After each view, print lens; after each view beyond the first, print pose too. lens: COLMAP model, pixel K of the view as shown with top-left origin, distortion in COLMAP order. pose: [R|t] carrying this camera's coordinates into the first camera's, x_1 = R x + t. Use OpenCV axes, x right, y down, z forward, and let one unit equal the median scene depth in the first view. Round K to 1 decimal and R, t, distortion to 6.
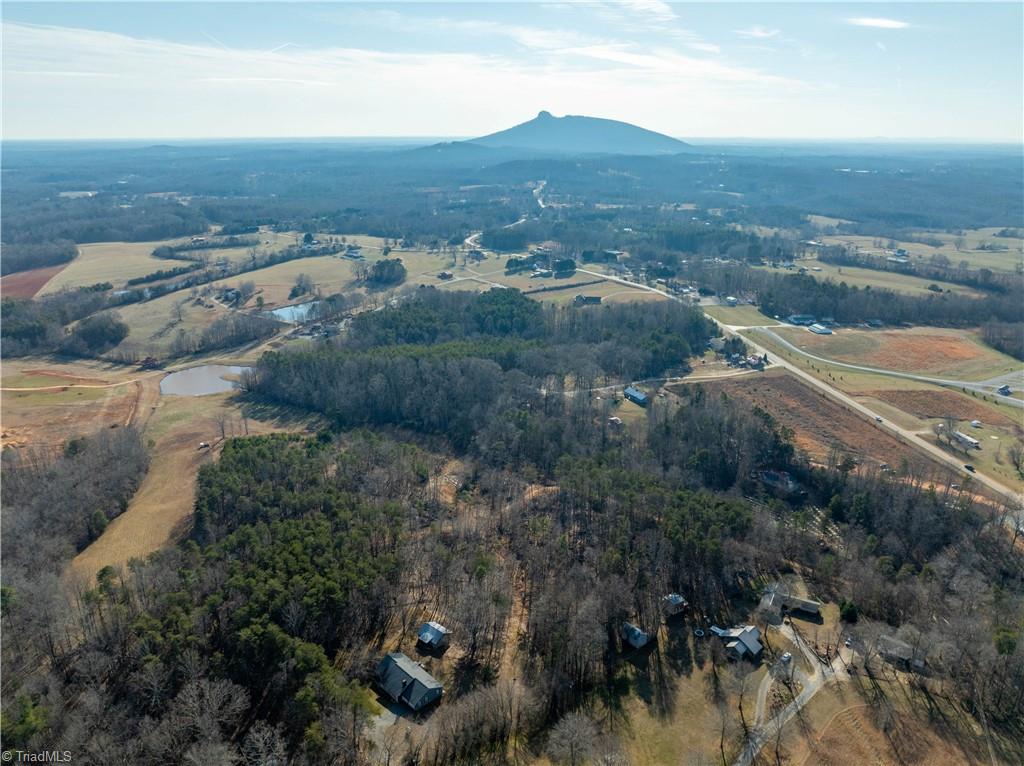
lens RADIAL K [[723.3, 0, 512.5], [0, 723.3, 386.7], [0, 0, 1]] dist [-0.040573, -0.001176]
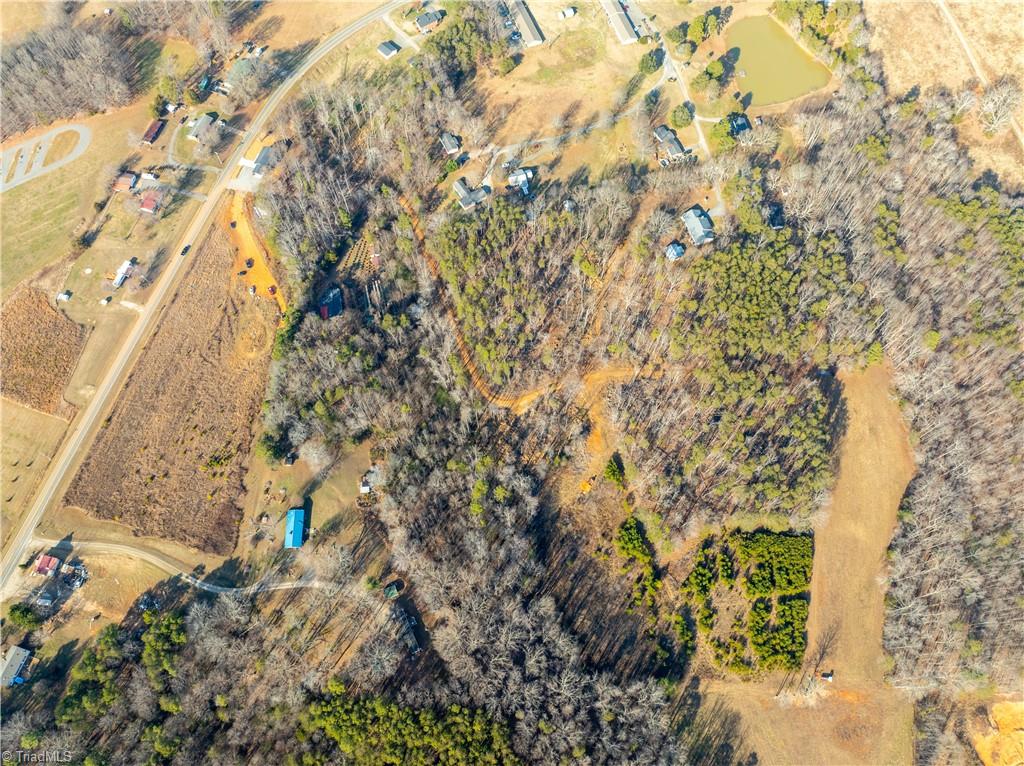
lens RADIAL K [[723.3, 0, 507.0], [0, 723.3, 383.6], [0, 0, 1]] dist [-0.040573, -0.001176]
pose [[-0.892072, -0.414916, 0.179033, -0.088982], [0.152972, 0.095526, 0.983603, -0.640226], [-0.425215, 0.904831, -0.021746, 0.696246]]
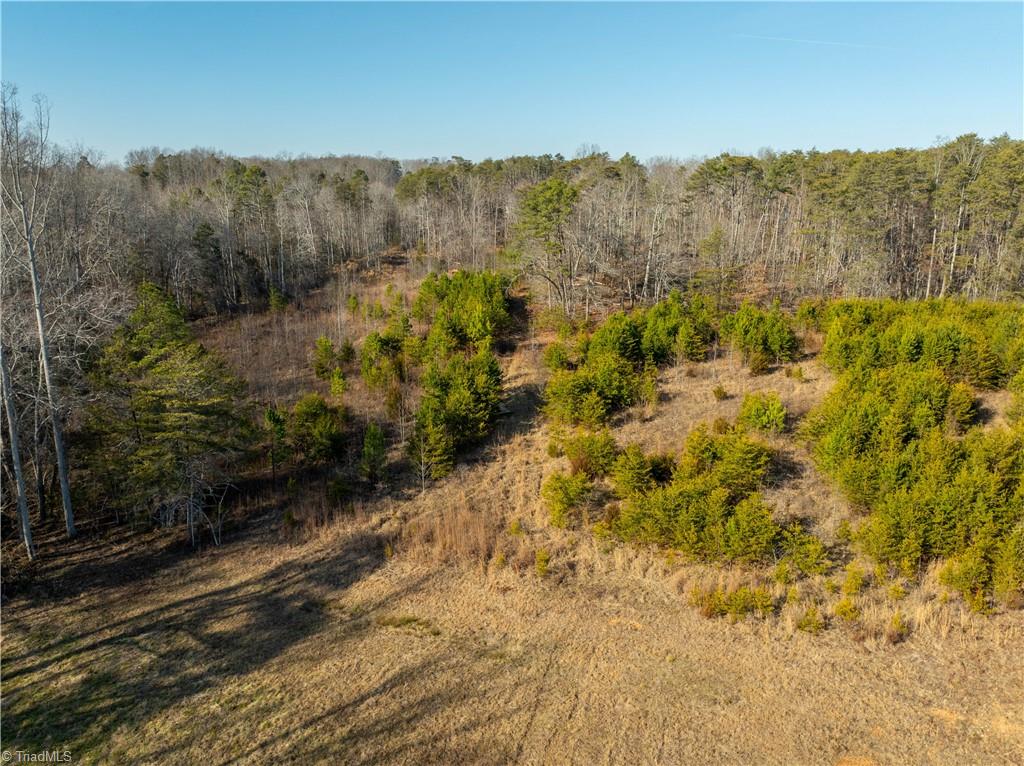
lens RADIAL K [[723.3, 0, 515.9], [0, 723.3, 385.0], [0, 0, 1]] dist [-0.040573, -0.001176]
pose [[-0.616868, -0.216674, 0.756655, -0.314845], [0.246470, 0.859828, 0.447155, -0.001360], [-0.747480, 0.462328, -0.476997, 0.874252]]
